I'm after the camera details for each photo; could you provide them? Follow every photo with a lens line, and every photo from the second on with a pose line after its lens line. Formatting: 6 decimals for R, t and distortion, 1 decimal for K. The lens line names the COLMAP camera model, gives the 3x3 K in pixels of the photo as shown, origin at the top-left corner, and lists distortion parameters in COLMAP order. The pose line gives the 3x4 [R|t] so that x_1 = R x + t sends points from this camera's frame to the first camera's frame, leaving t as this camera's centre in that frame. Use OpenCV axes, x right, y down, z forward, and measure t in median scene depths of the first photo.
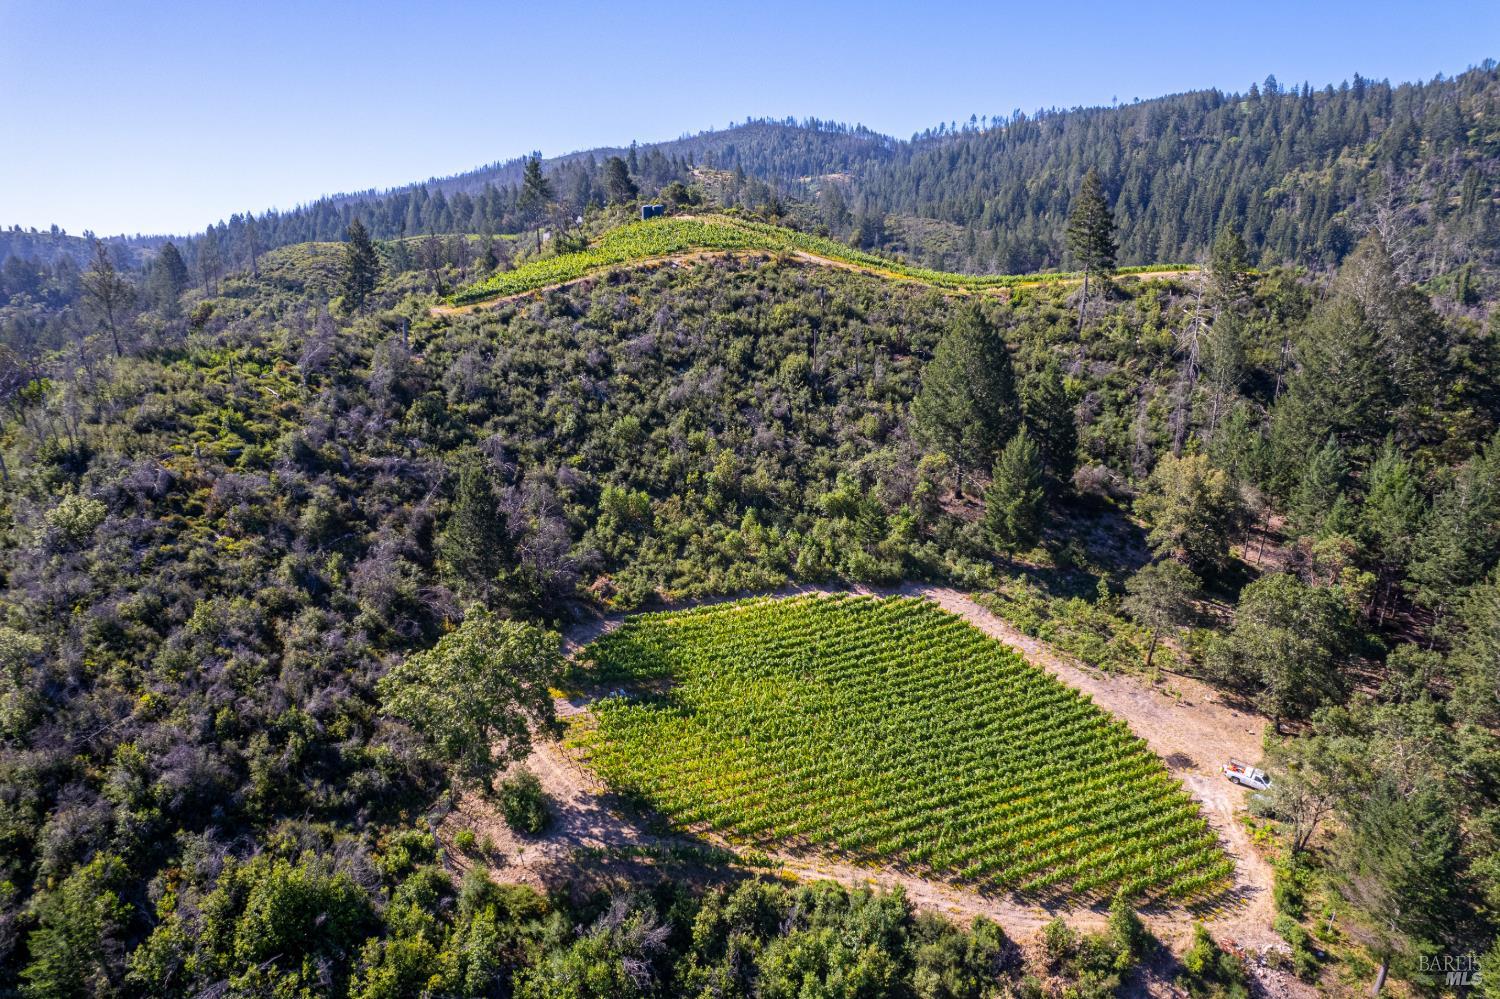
lens RADIAL K [[962.5, 0, 756.4], [0, 962.5, 496.3], [0, 0, 1]] dist [-0.080530, 0.073144]
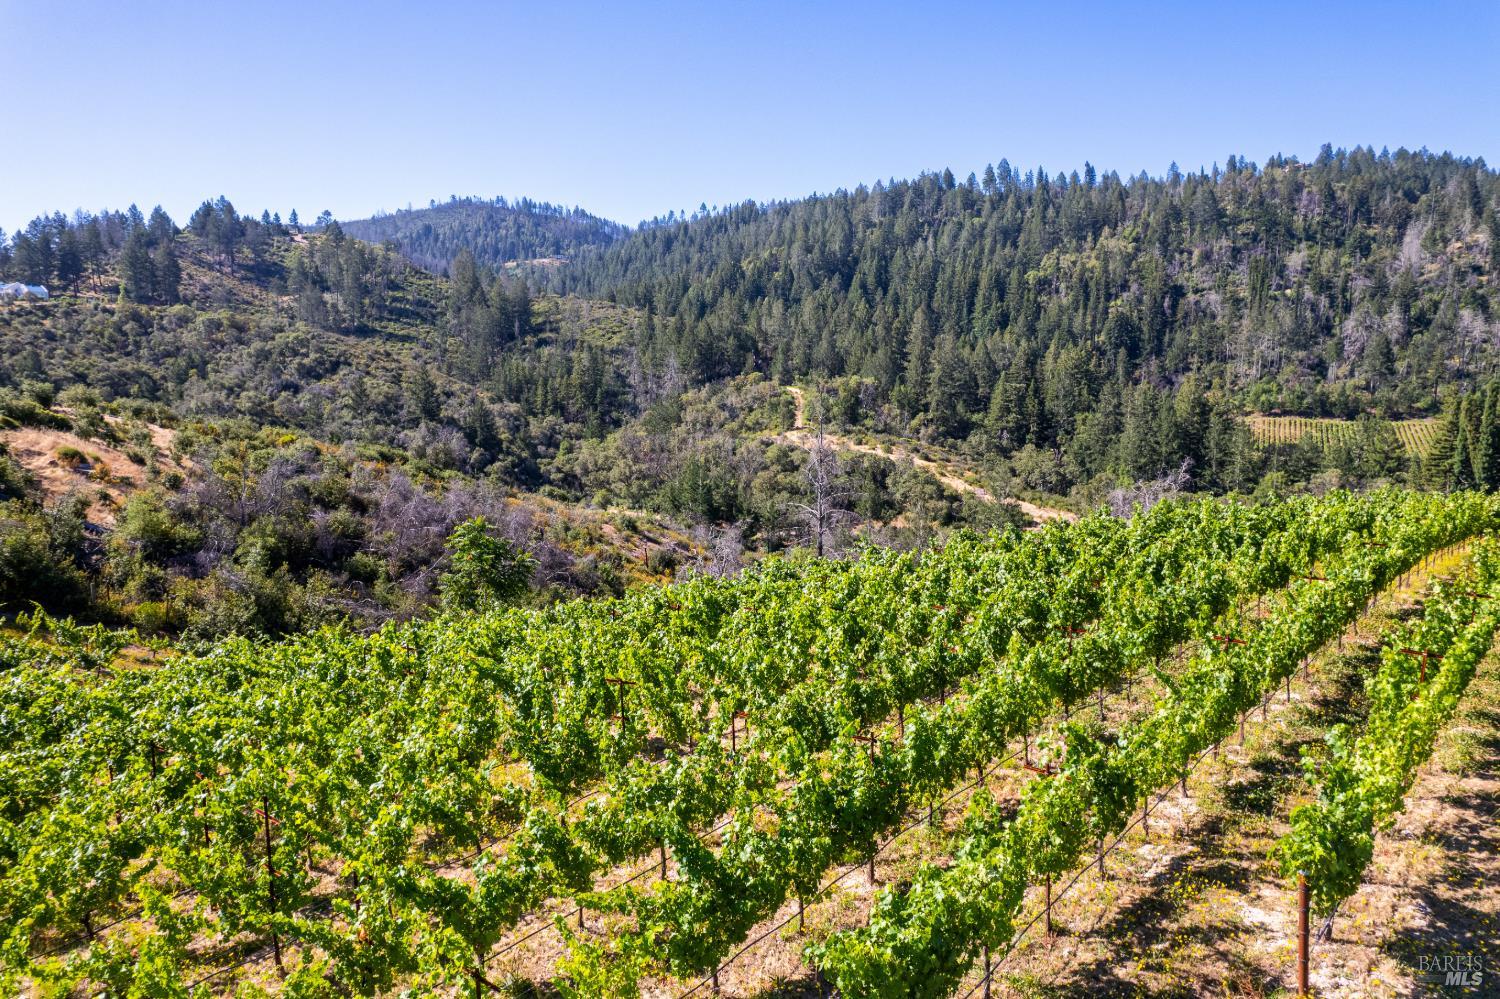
lens RADIAL K [[958.7, 0, 747.8], [0, 958.7, 496.8], [0, 0, 1]] dist [-0.067959, 0.065320]
pose [[0.971017, -0.025140, 0.237686, 0.501929], [0.047278, 0.995007, -0.087902, -0.334429], [-0.234289, 0.096592, 0.967357, 1.290963]]
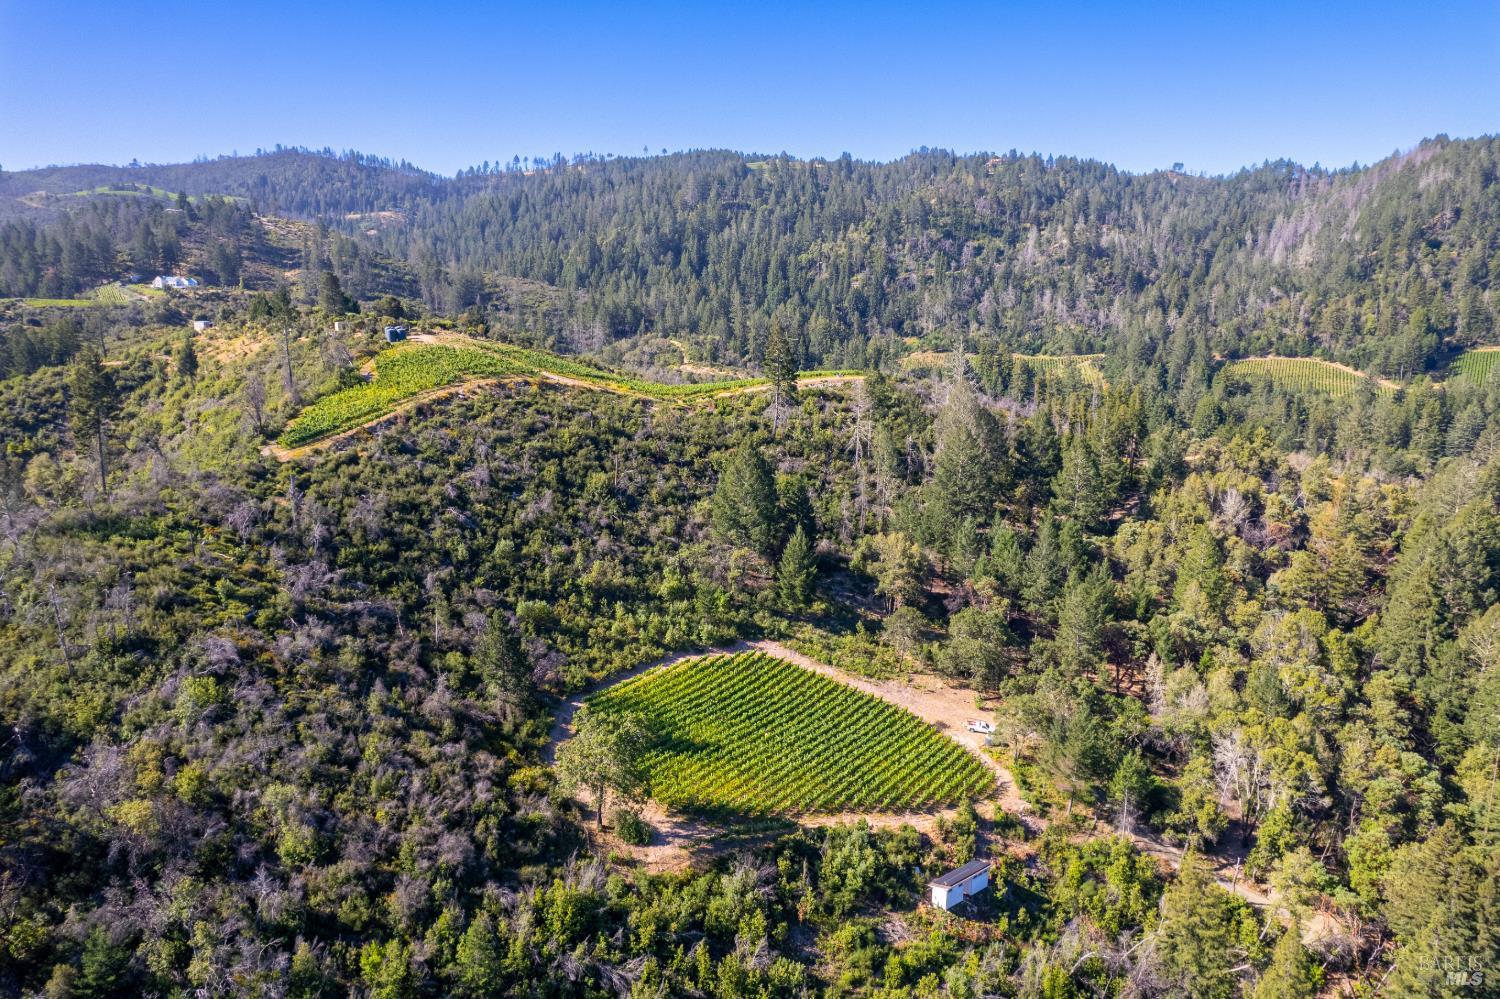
lens RADIAL K [[958.7, 0, 747.8], [0, 958.7, 496.8], [0, 0, 1]] dist [-0.067959, 0.065320]
pose [[0.895004, -0.081960, 0.438463, -0.361512], [0.092192, 0.995739, -0.002056, -0.099334], [-0.436427, 0.042263, 0.898747, -0.256813]]
